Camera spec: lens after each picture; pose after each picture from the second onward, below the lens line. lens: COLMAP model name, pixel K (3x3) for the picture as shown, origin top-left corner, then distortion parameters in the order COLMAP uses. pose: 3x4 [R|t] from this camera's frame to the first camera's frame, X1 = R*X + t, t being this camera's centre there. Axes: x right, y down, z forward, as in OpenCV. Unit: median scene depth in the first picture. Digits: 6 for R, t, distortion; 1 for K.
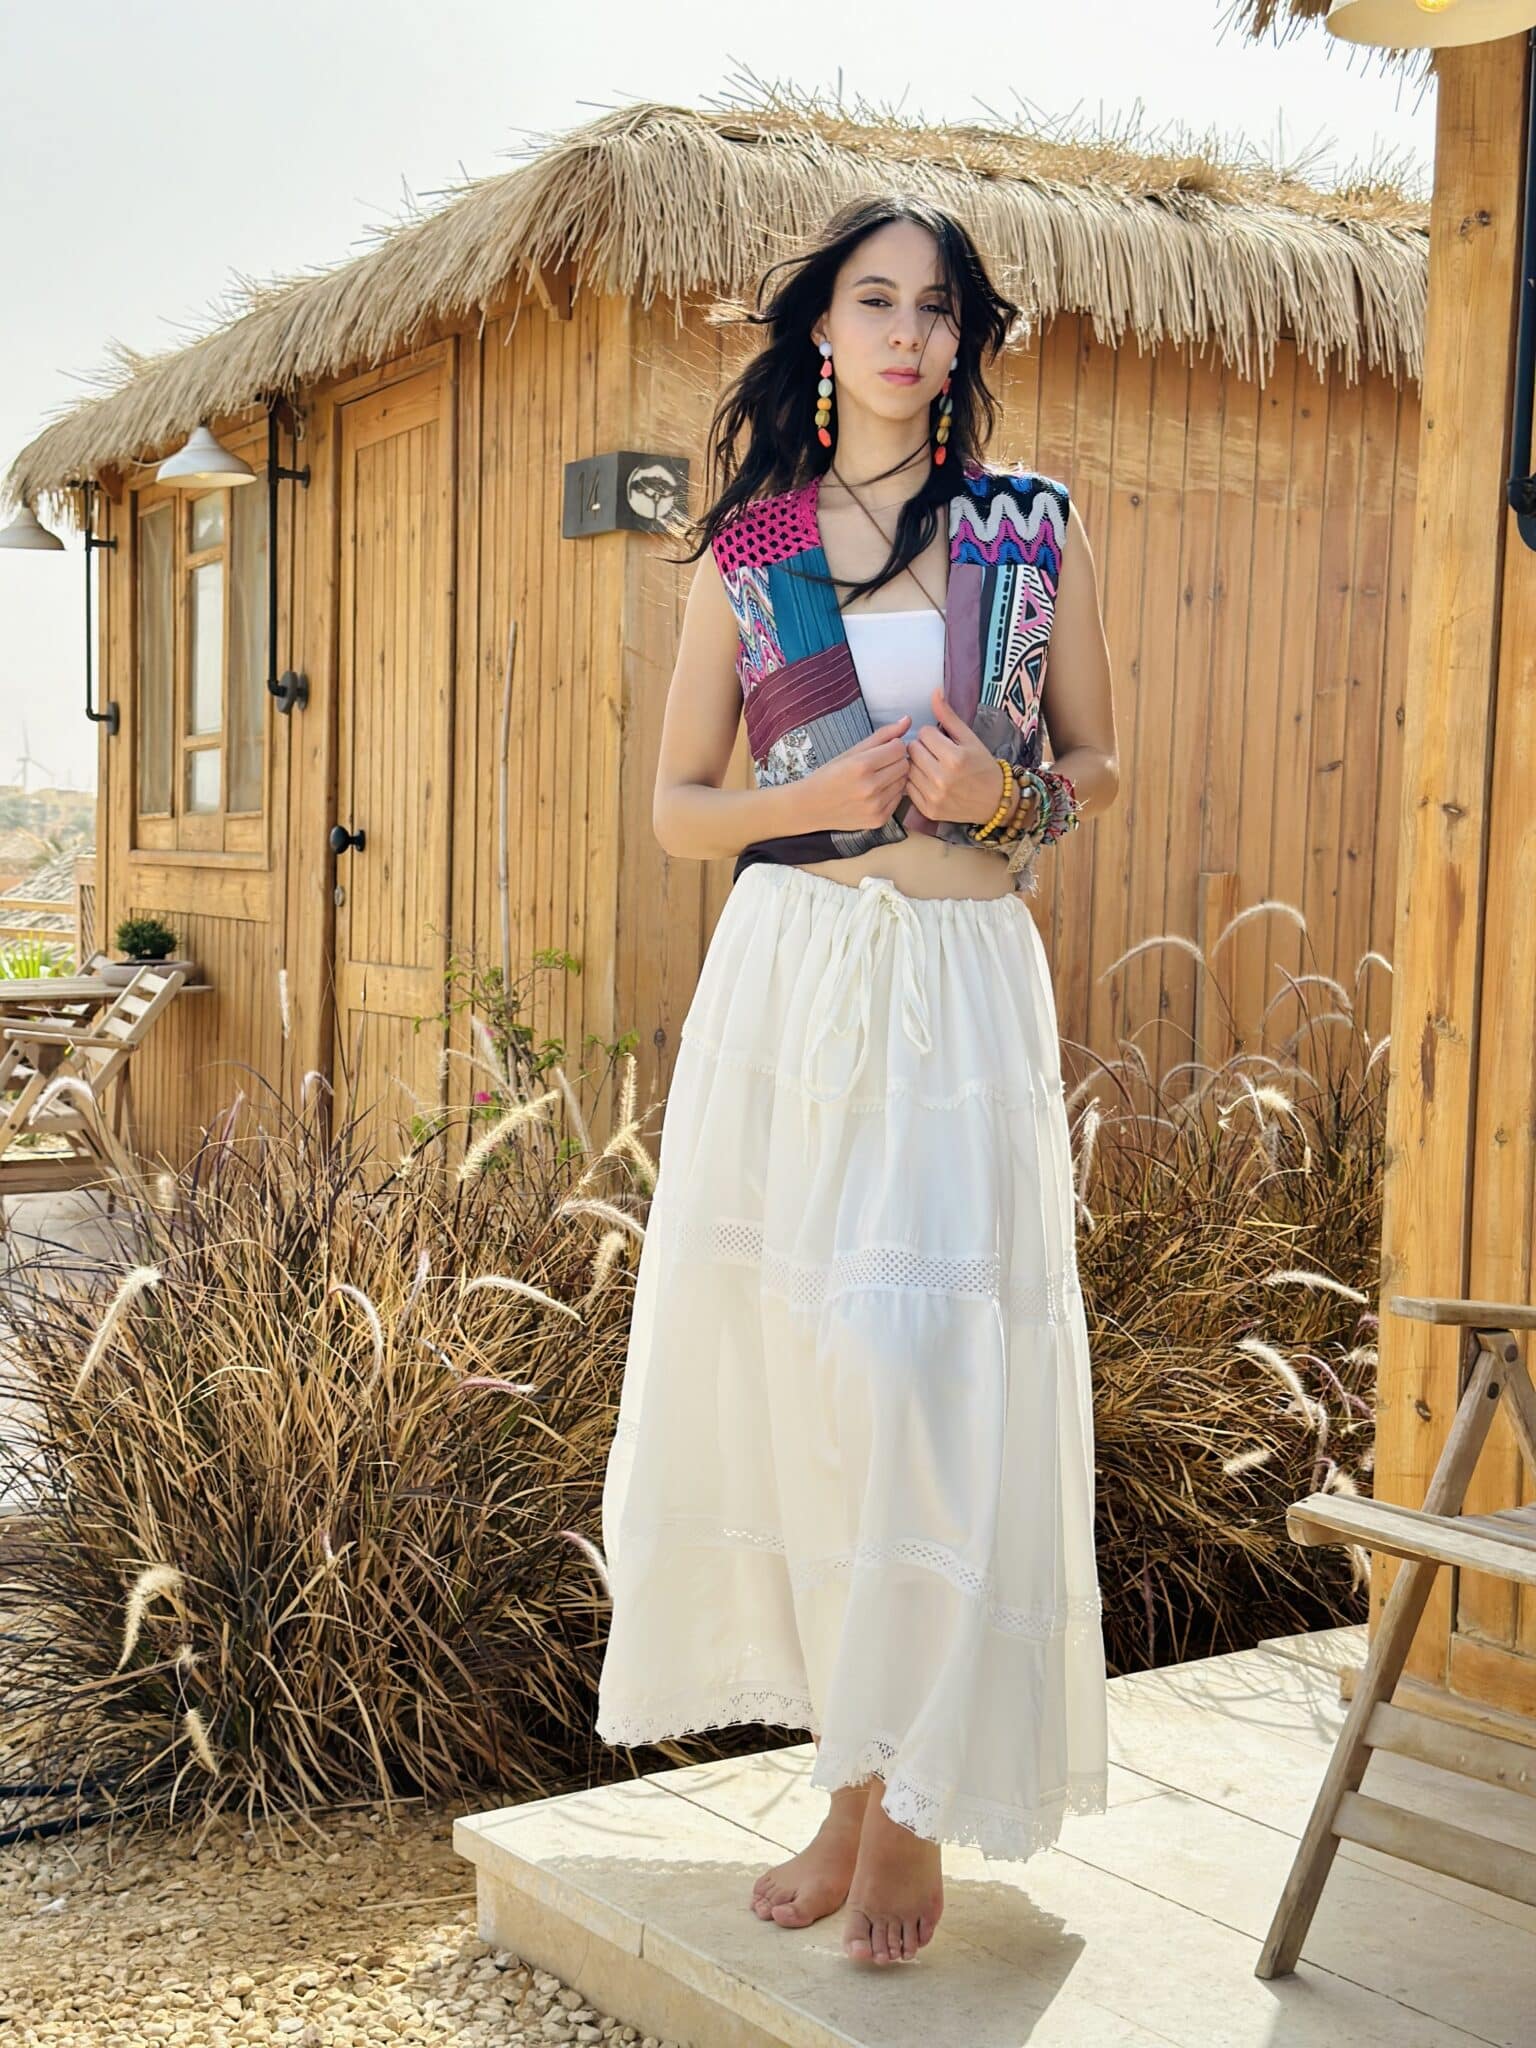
lens RADIAL K [[2914.8, 0, 749.8], [0, 2914.8, 1023.5], [0, 0, 1]] dist [0.135225, 0.000000]
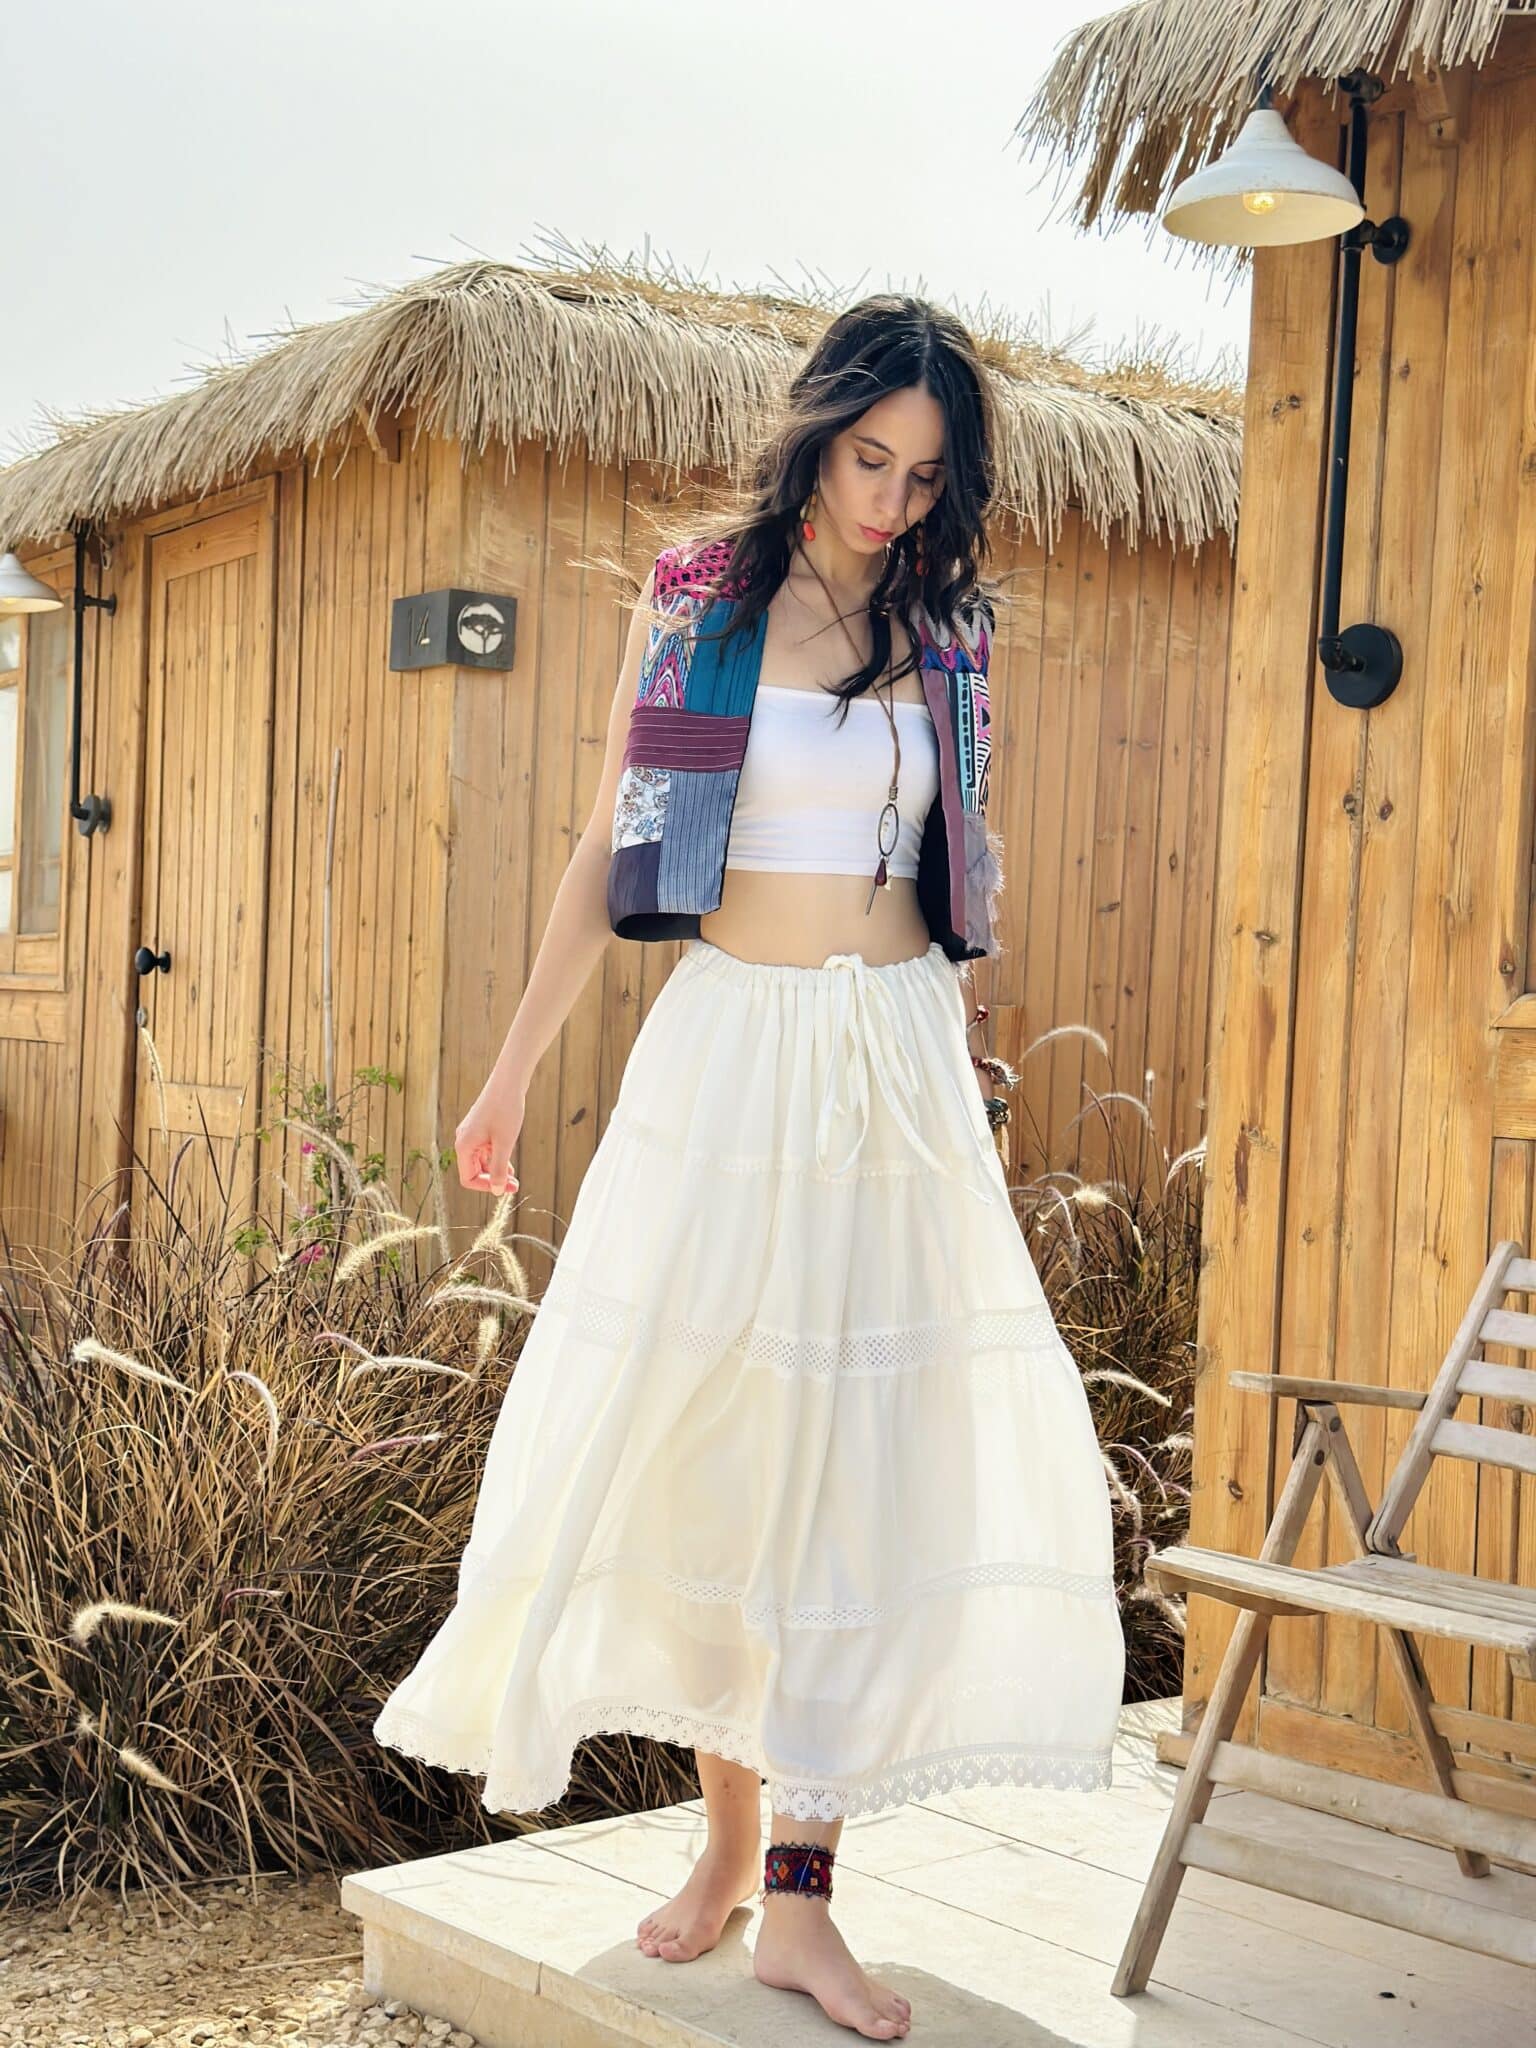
lens RADIAL K [[2914.8, 0, 763.1], [0, 2914.8, 1075.8], [0, 0, 1]] dist [0.135225, 0.000000]
pose [[0.994903, 0.013549, 0.099919, -0.035928], [-0.010231, 0.999381, -0.033645, 0.011439], [-0.100313, 0.032451, 0.994427, -0.040306]]
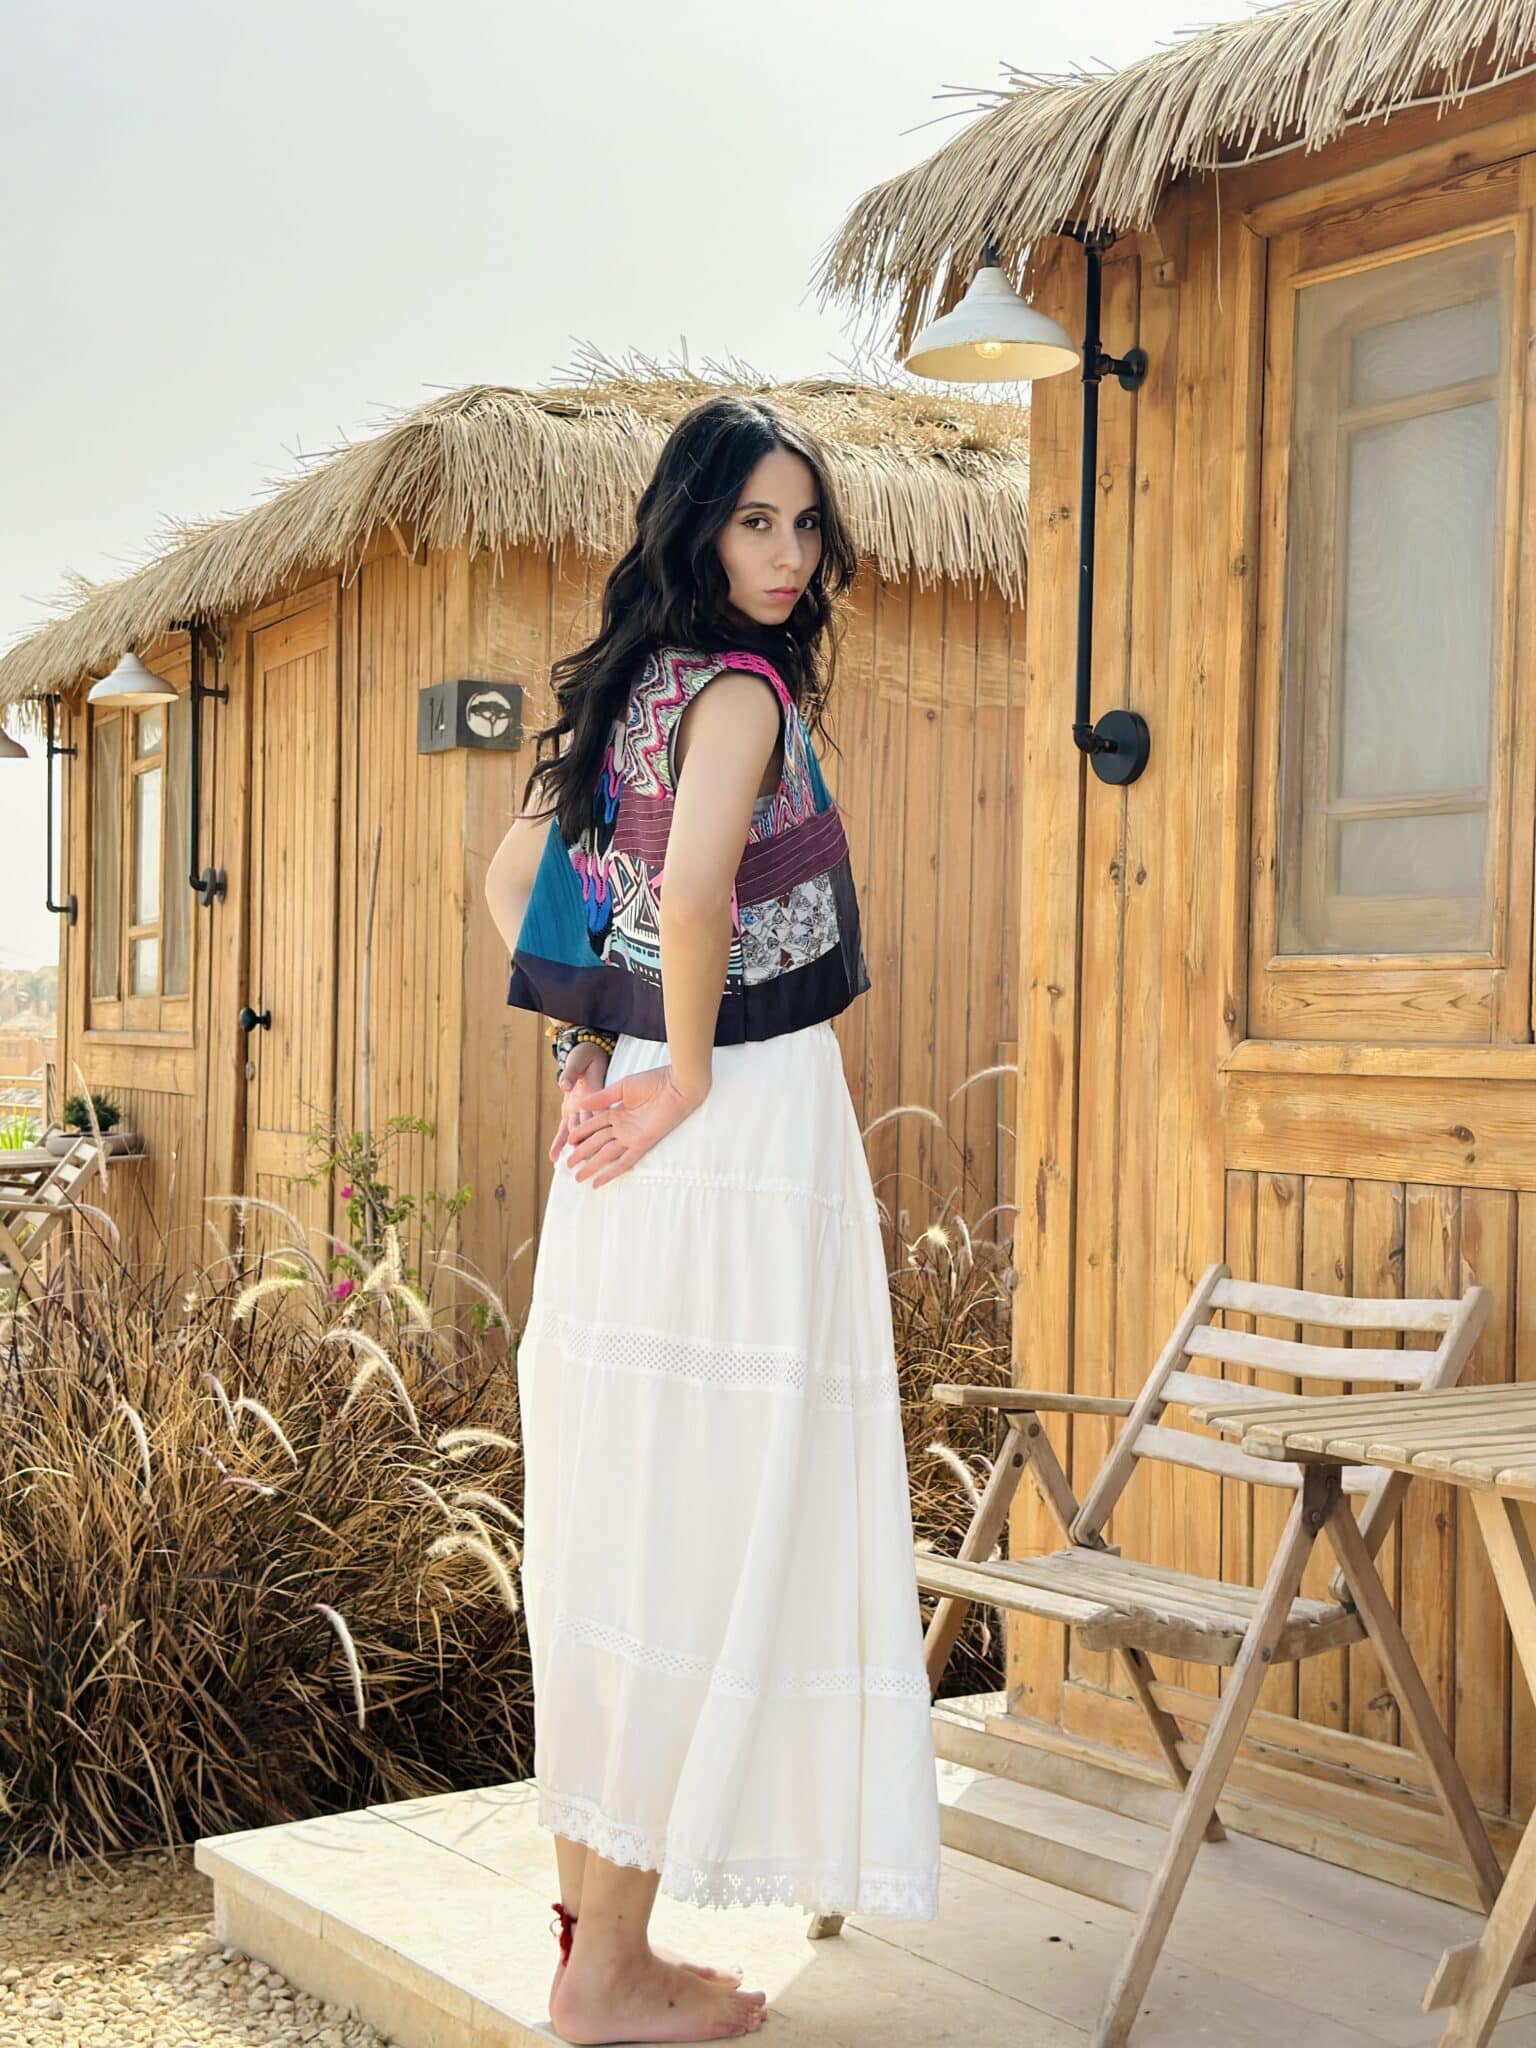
lens RADIAL K [[2914.8, 0, 778.3], [0, 2914.8, 1011.4], [0, 0, 1]] dist [0.135225, 0.000000]
pose [[0.999910, -0.010207, -0.008677, 0.089635], [0.009645, 0.997999, -0.062497, 0.006473], [0.009298, 0.062408, 0.998007, -0.131860]]
